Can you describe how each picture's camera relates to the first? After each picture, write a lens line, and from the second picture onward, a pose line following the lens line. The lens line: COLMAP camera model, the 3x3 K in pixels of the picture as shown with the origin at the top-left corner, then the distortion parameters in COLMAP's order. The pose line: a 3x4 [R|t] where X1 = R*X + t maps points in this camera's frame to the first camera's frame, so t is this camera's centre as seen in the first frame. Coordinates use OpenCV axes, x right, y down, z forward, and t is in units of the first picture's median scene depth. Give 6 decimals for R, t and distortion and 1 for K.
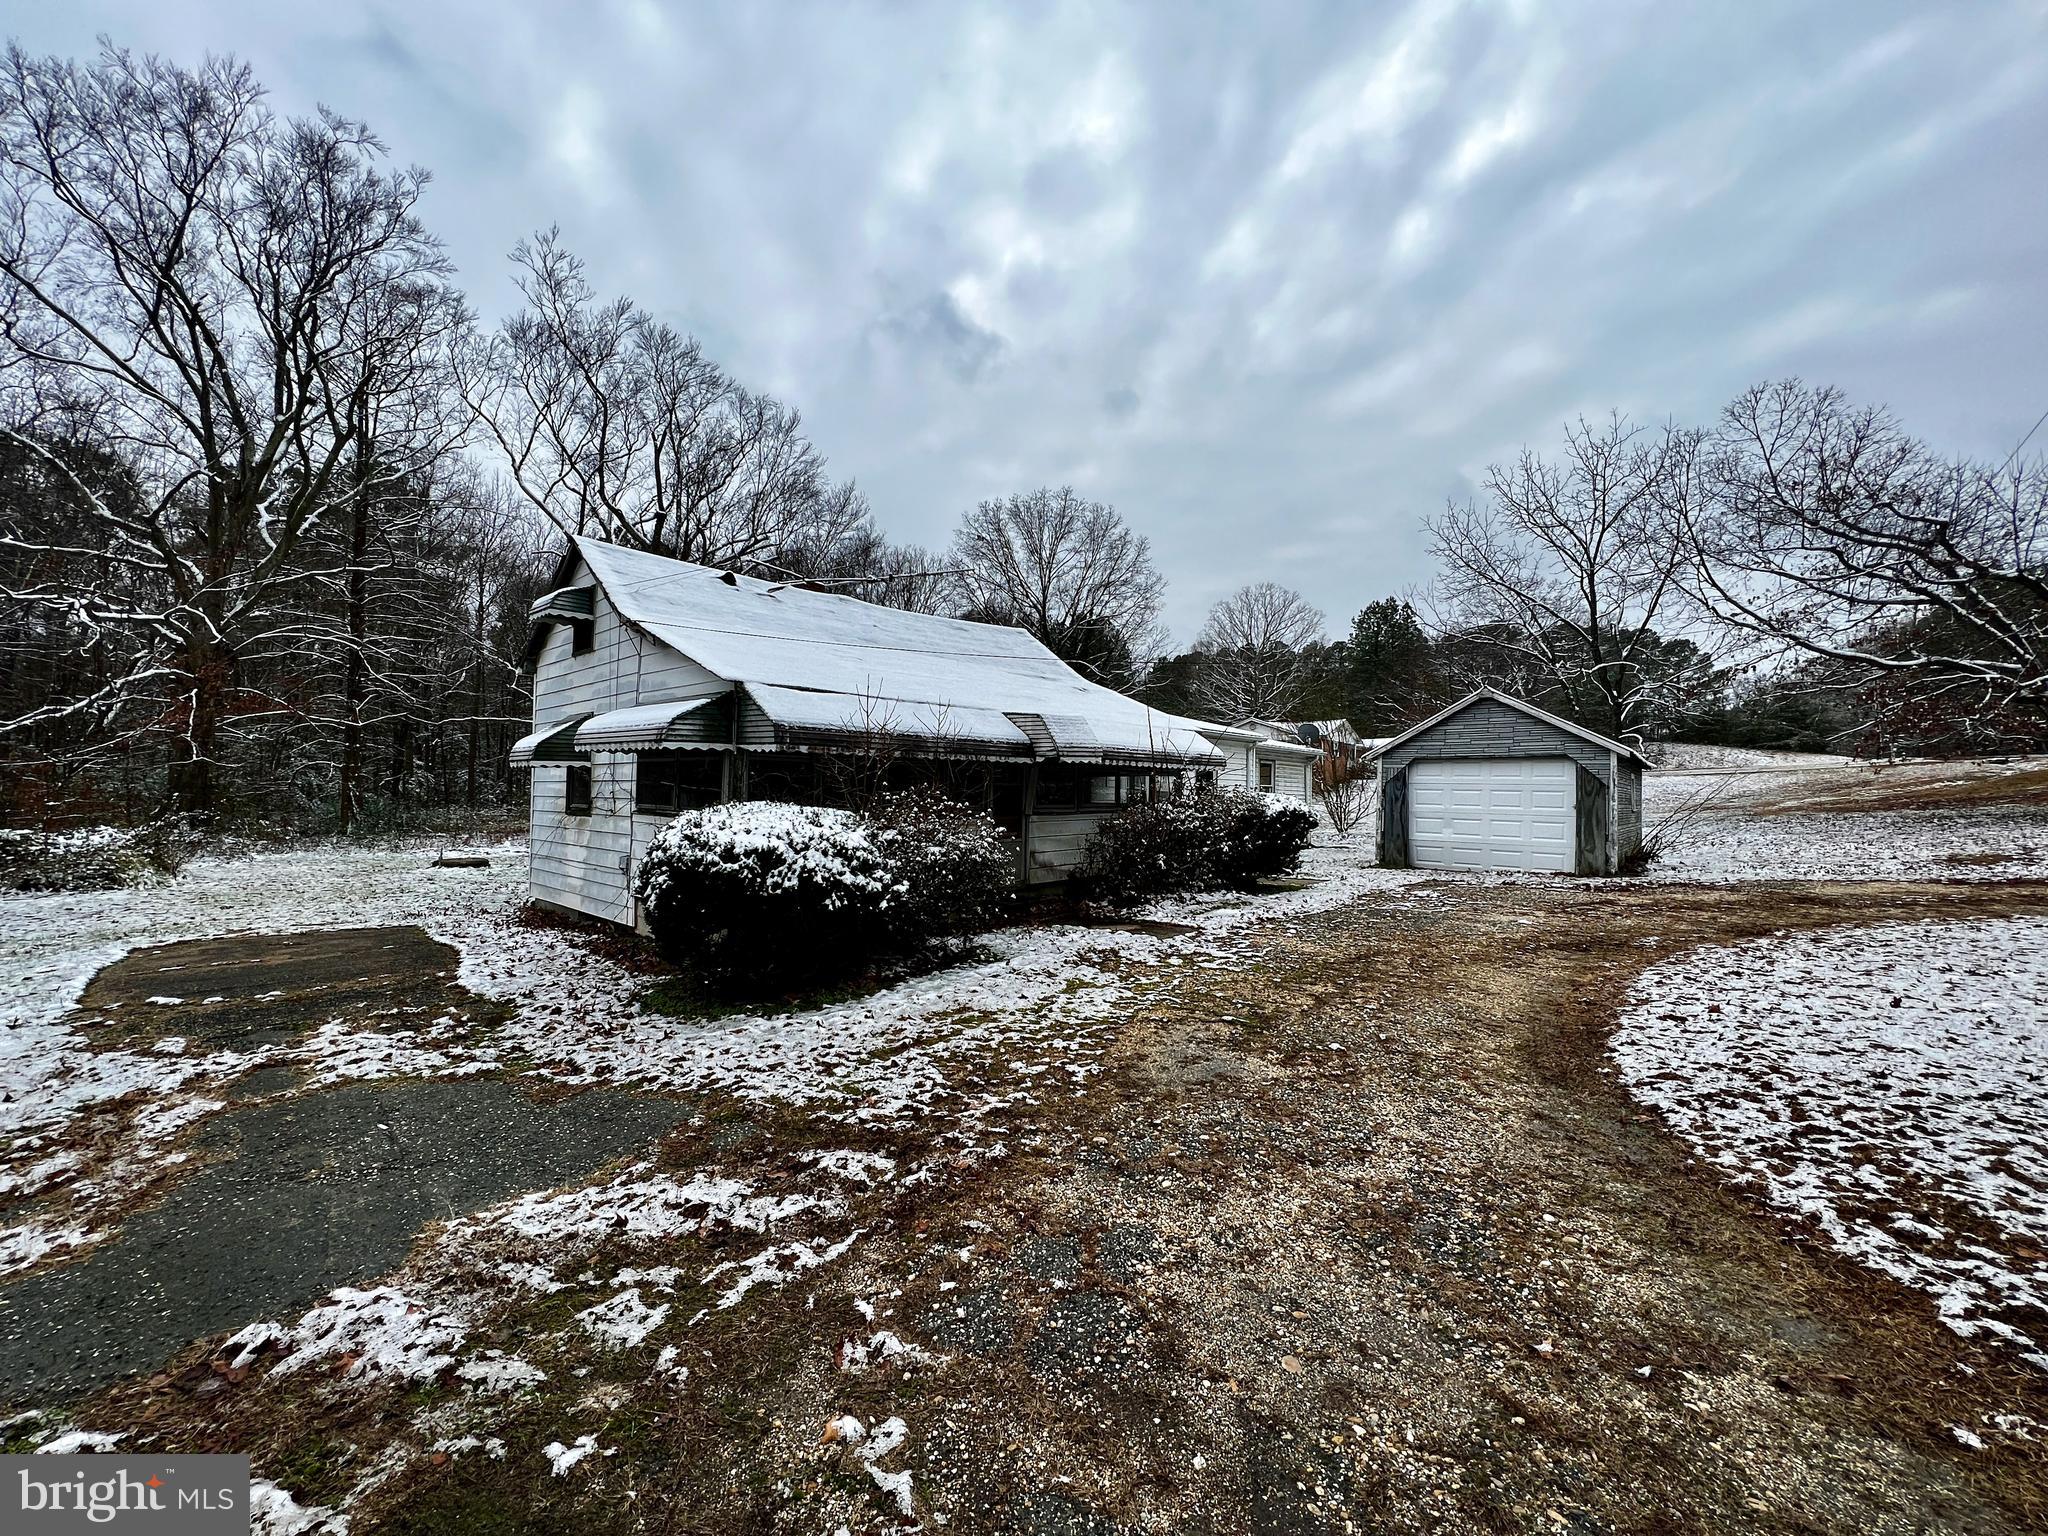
lens RADIAL K [[824.9, 0, 1022.0], [0, 824.9, 768.8], [0, 0, 1]] dist [0.001148, 0.000205]
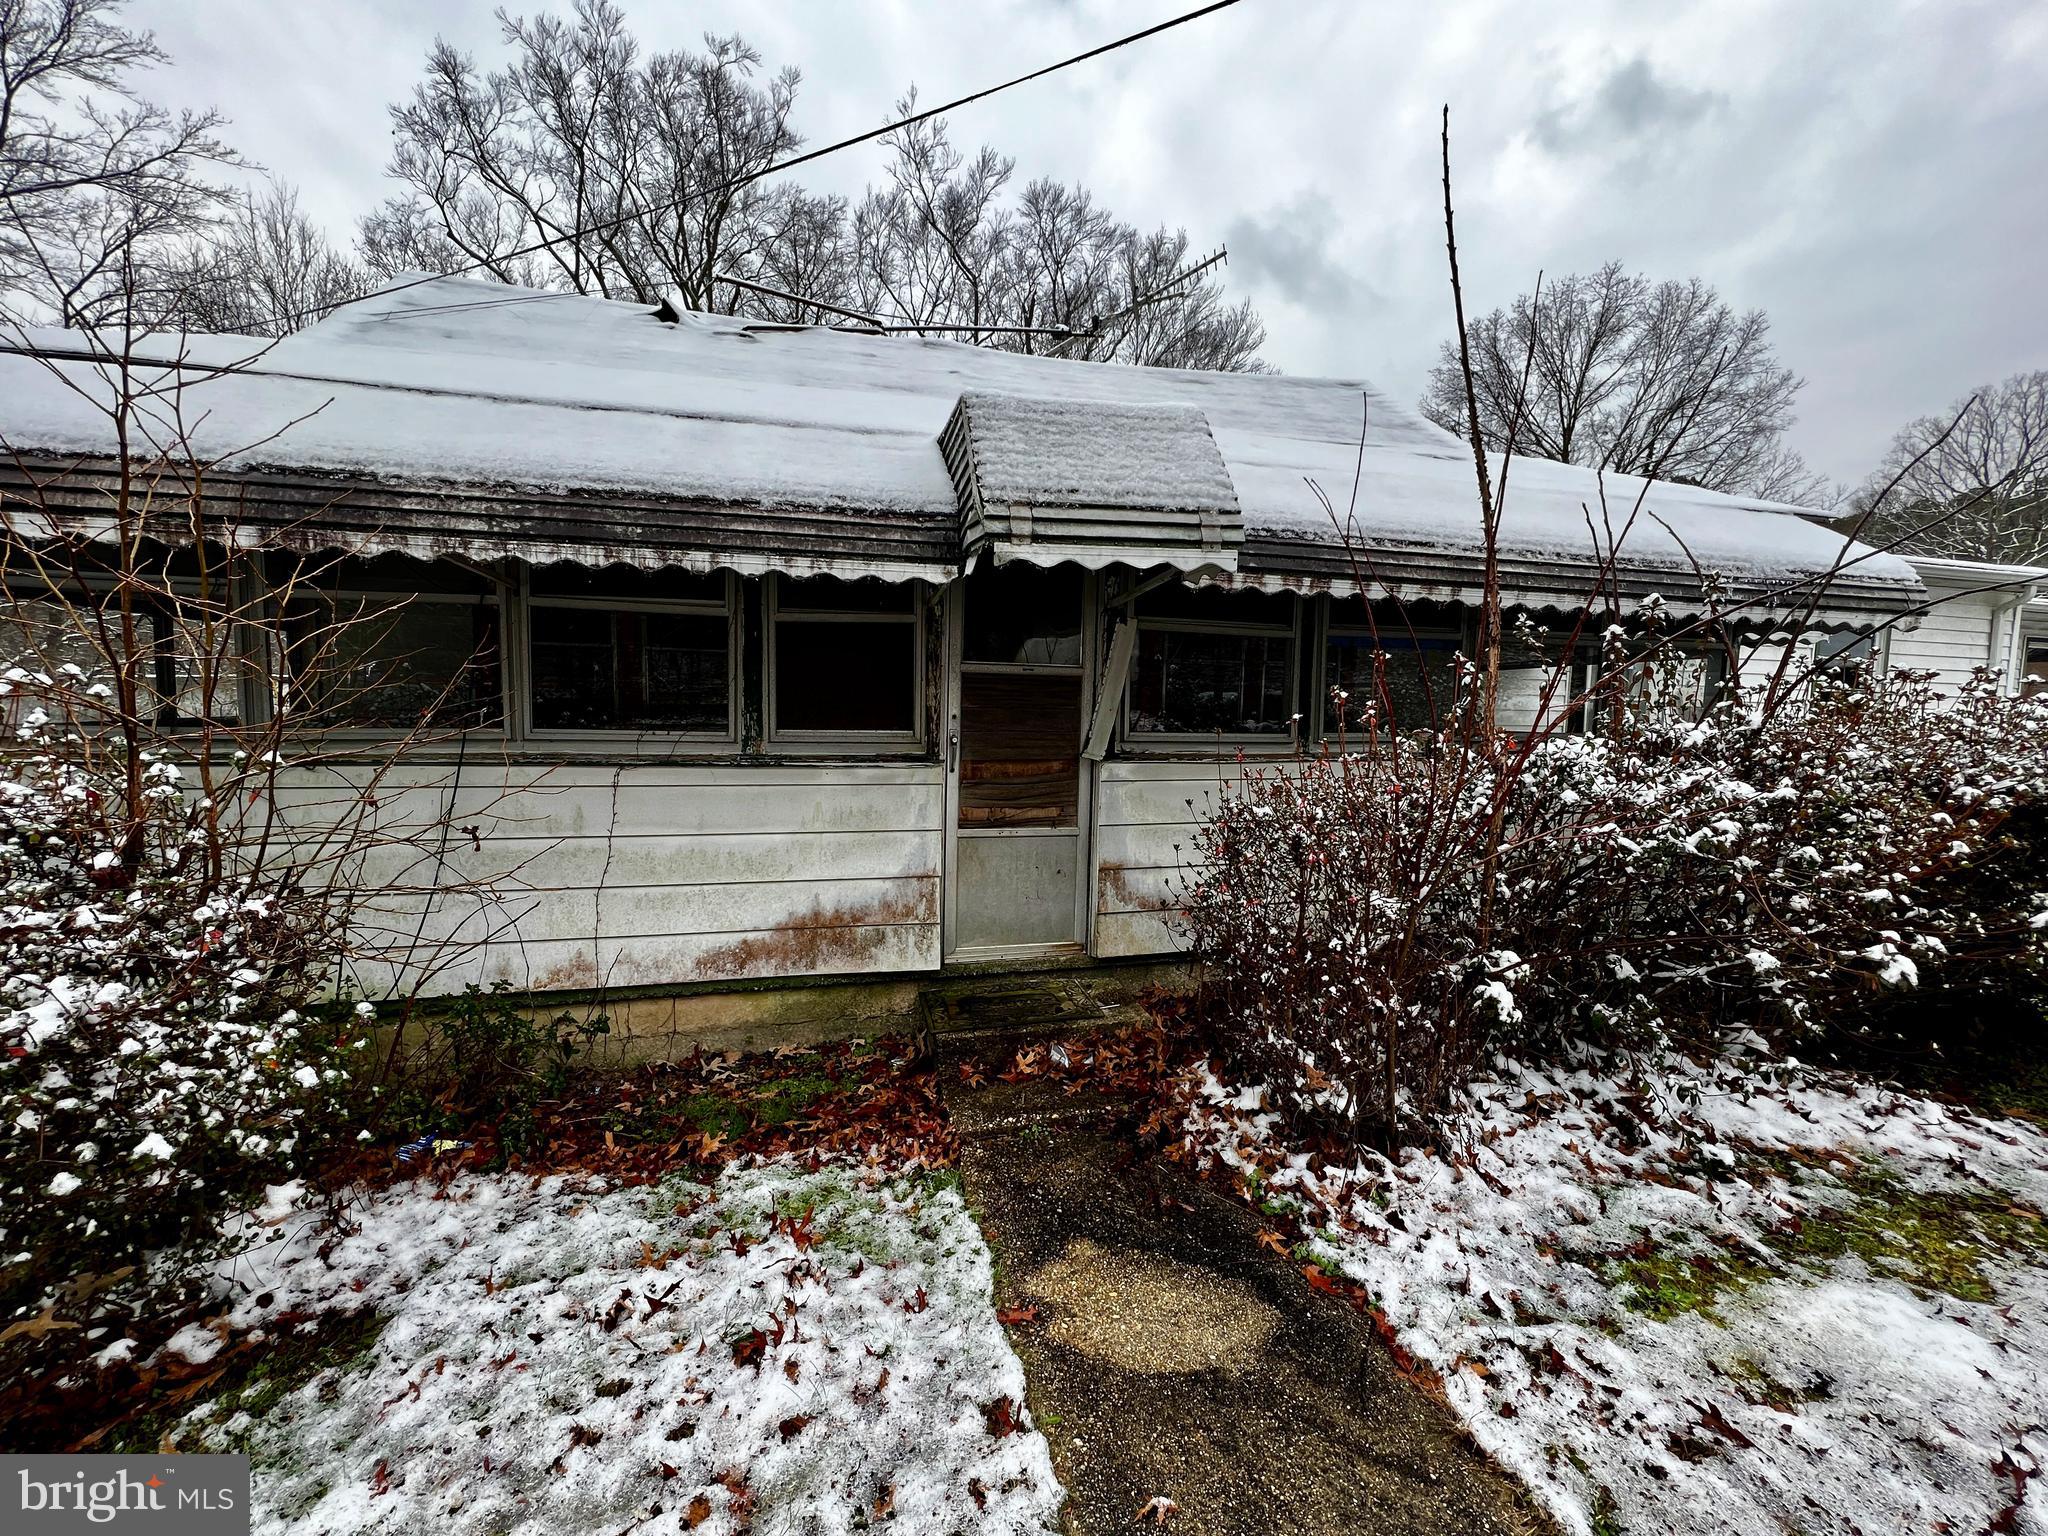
lens RADIAL K [[824.9, 0, 1029.0], [0, 824.9, 772.0], [0, 0, 1]] dist [0.001148, 0.000205]
pose [[0.840967, 0.040485, -0.539570, 0.033410], [0.010196, 0.995834, 0.090610, 0.005802], [0.540990, -0.081701, 0.837051, 0.137437]]
